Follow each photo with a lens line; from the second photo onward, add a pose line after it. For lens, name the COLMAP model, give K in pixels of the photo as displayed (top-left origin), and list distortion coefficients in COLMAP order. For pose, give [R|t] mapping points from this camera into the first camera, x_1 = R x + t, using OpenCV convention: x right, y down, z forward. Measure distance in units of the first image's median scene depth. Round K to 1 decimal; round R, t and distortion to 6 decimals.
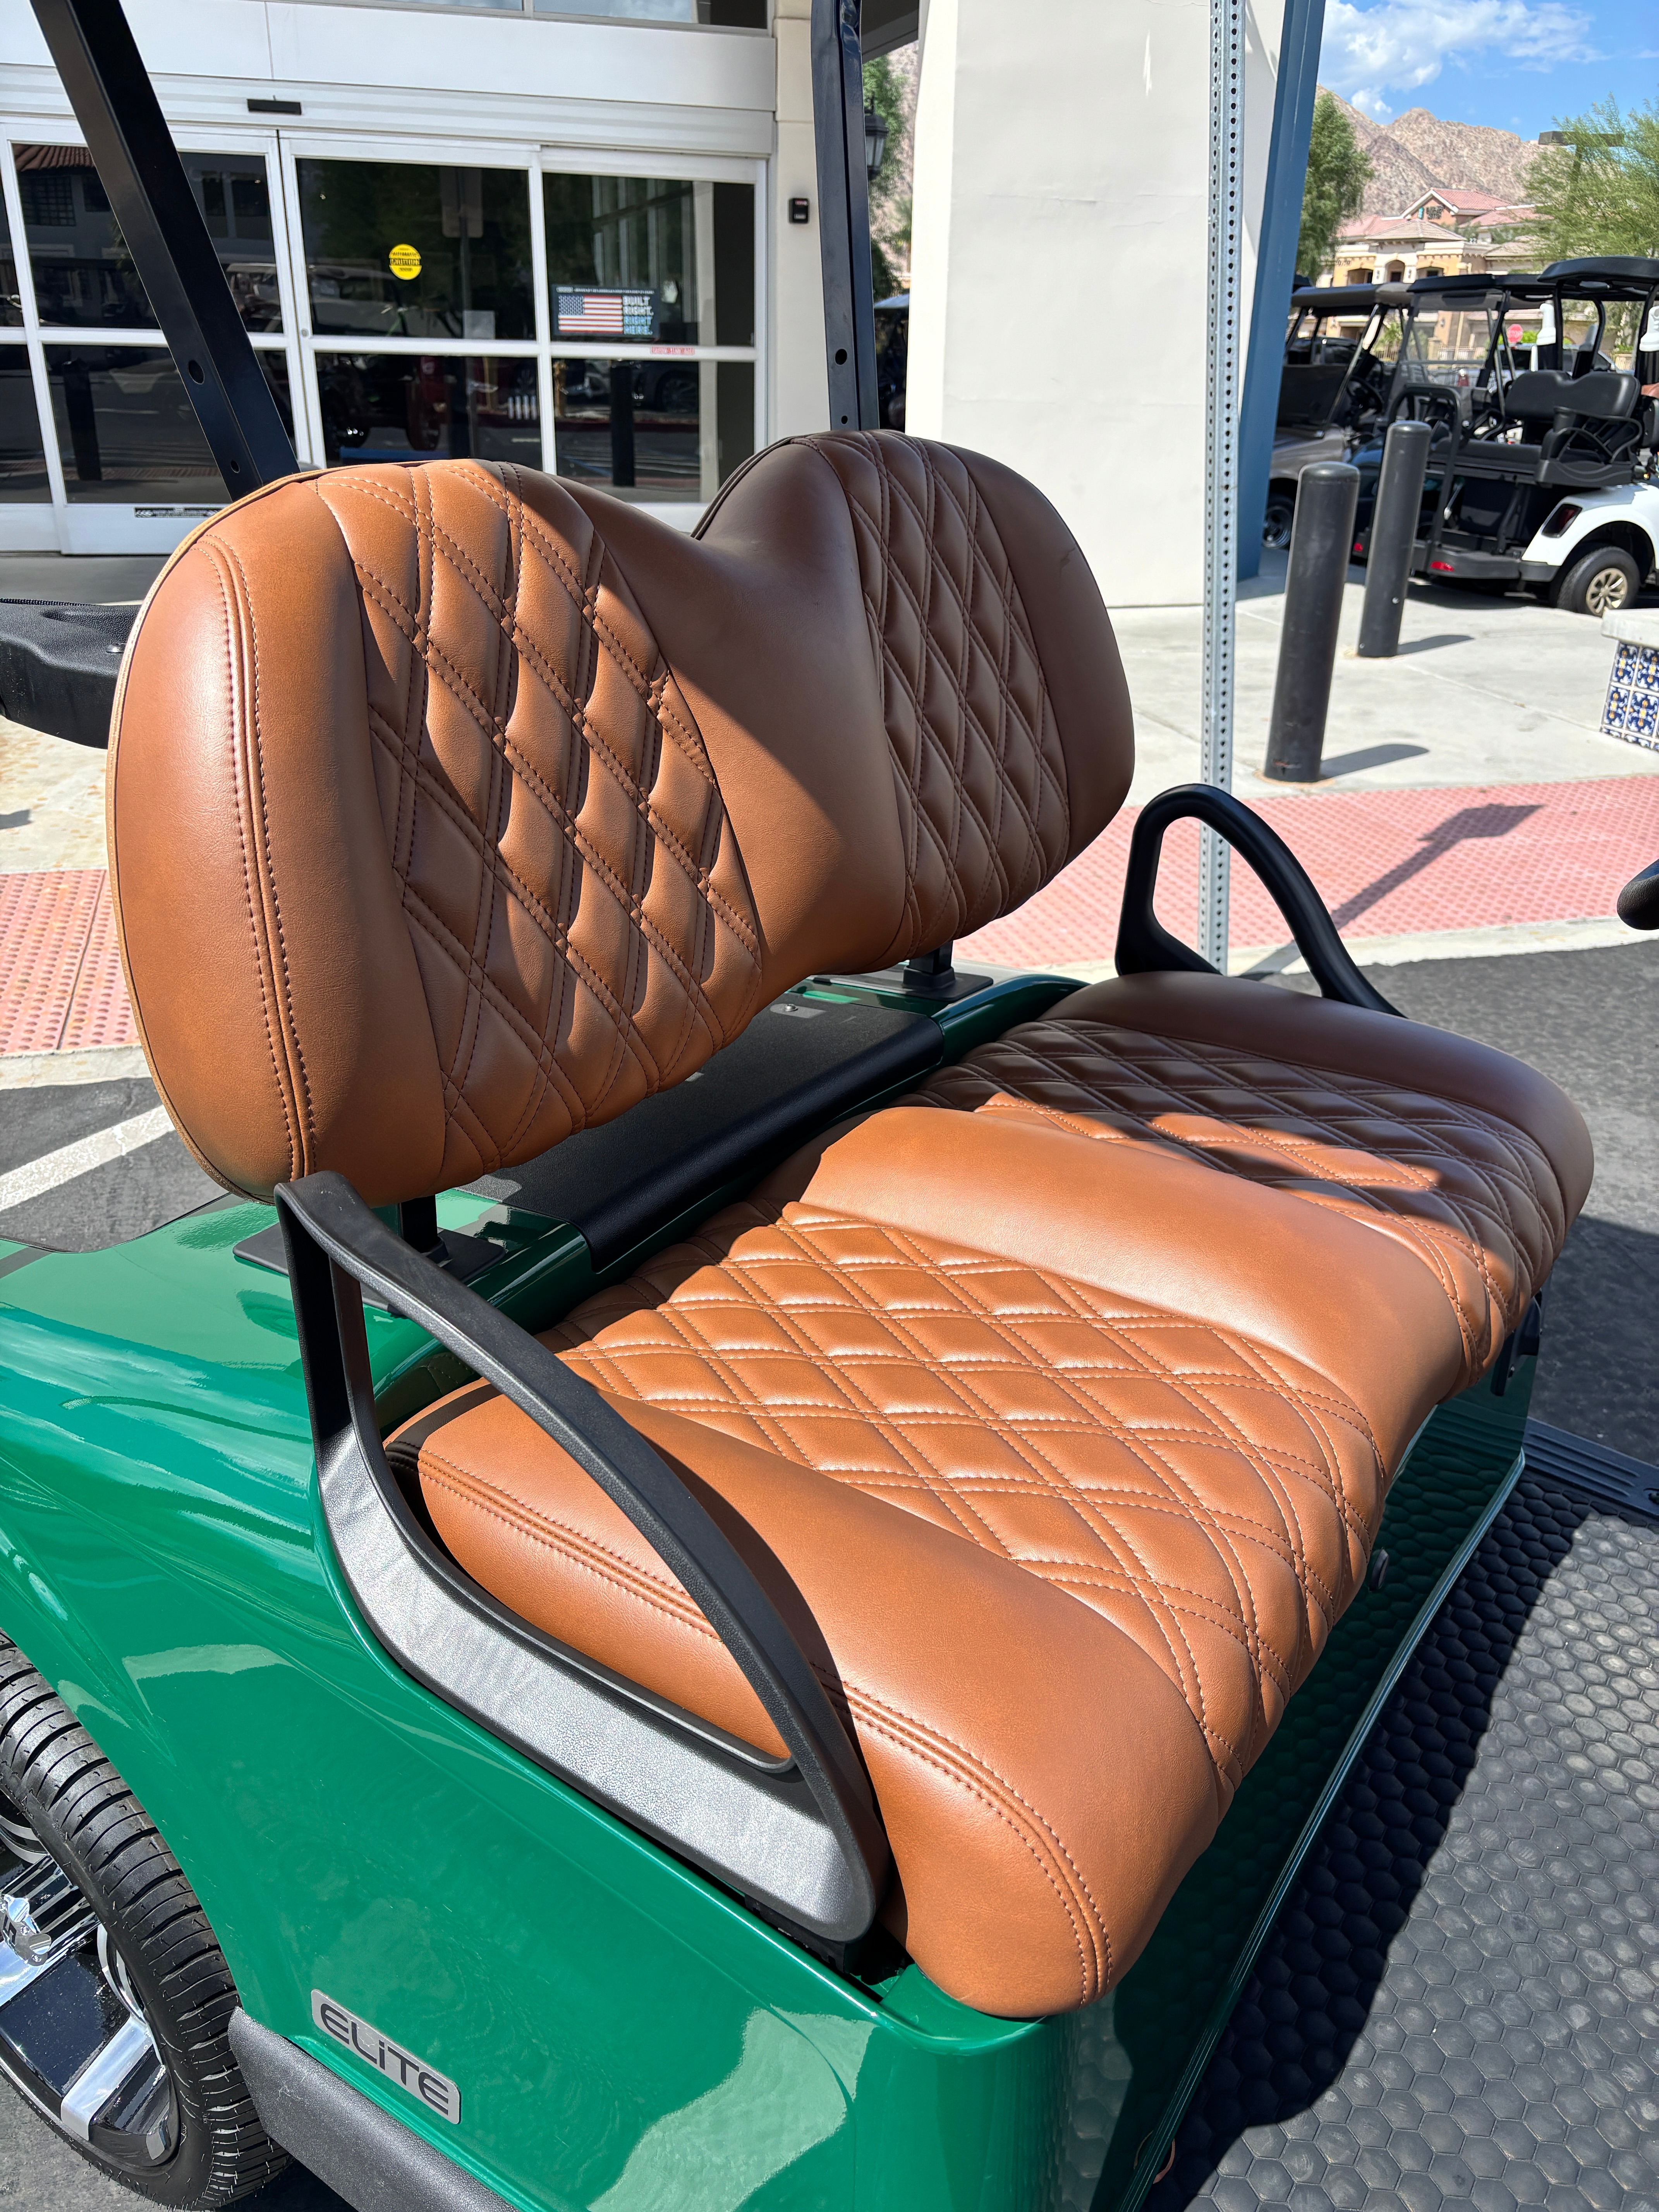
lens RADIAL K [[1675.6, 0, 829.5], [0, 1675.6, 1106.0], [0, 0, 1]] dist [0.028248, -0.046601]
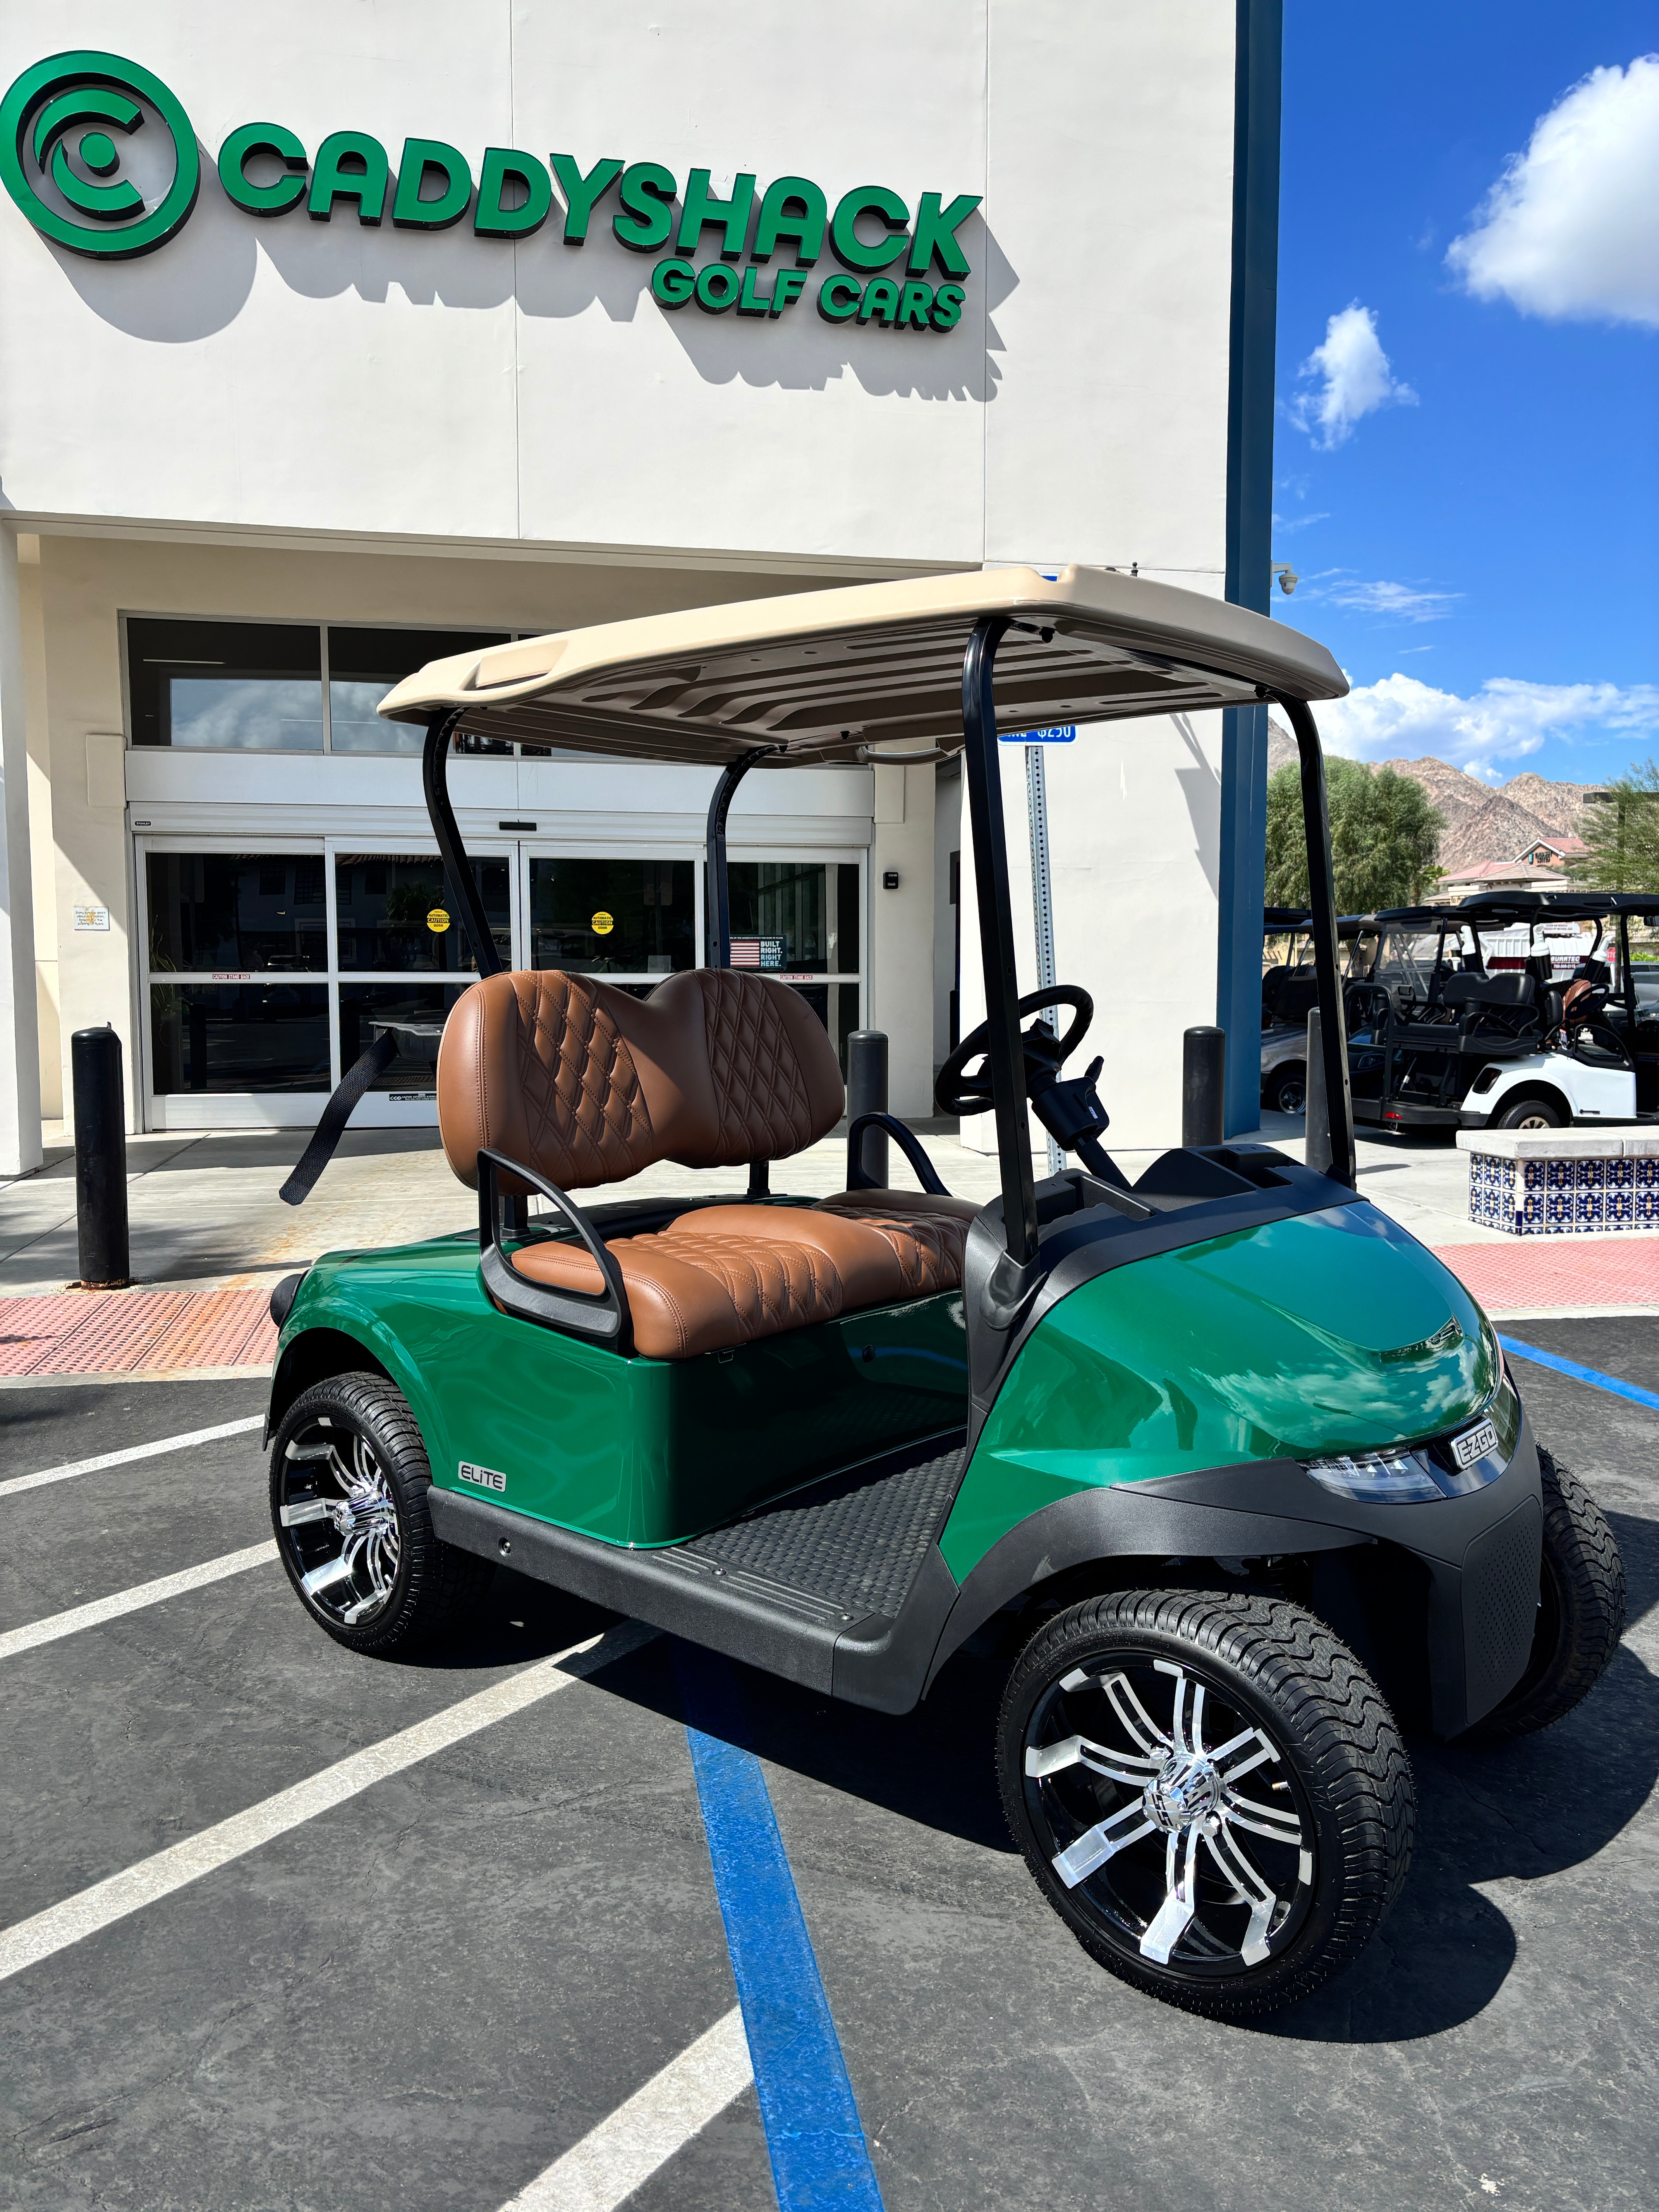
lens RADIAL K [[1675.6, 0, 829.5], [0, 1675.6, 1106.0], [0, 0, 1]] dist [0.028248, -0.046601]
pose [[0.994551, -0.017668, -0.102746, 0.067708], [-0.018919, 0.938586, -0.344527, 0.102389], [0.102524, 0.344593, 0.933137, -0.198398]]
